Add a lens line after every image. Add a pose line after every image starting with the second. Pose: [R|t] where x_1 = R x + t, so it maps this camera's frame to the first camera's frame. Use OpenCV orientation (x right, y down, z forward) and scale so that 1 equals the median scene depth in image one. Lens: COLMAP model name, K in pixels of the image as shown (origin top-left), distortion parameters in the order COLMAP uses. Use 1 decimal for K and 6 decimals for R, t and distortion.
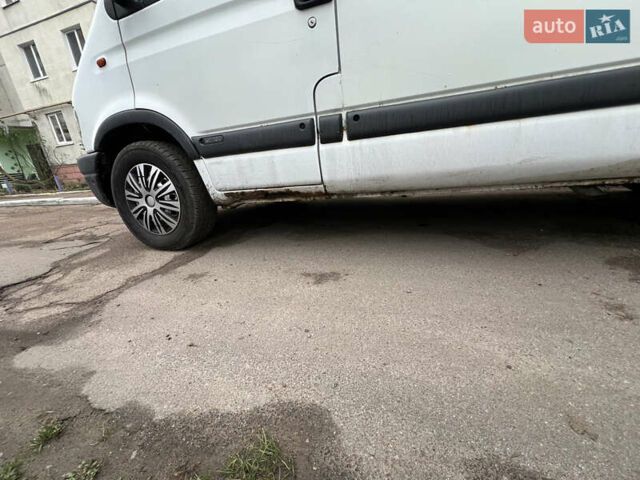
lens RADIAL K [[262.3, 0, 319.2], [0, 262.3, 239.2], [0, 0, 1]] dist [0.000641, 0.000027]
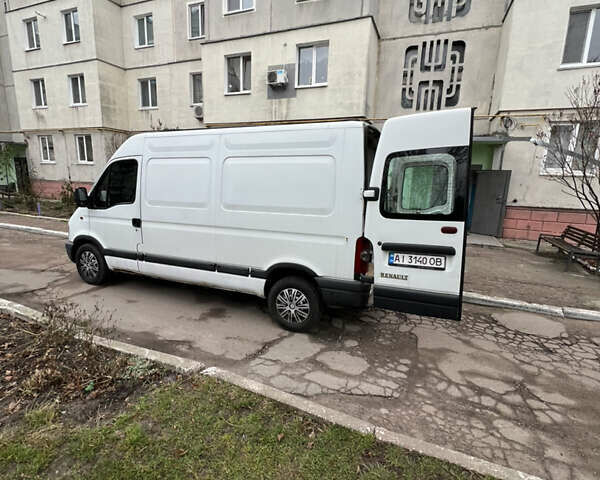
lens RADIAL K [[323.2, 0, 299.6], [0, 323.2, 241.1], [0, 0, 1]] dist [-0.004262, -0.000585]
pose [[0.989682, 0.131702, -0.056432, 0.228423], [-0.137169, 0.984694, -0.107531, -0.046296], [0.041406, 0.114162, 0.992599, -0.306581]]
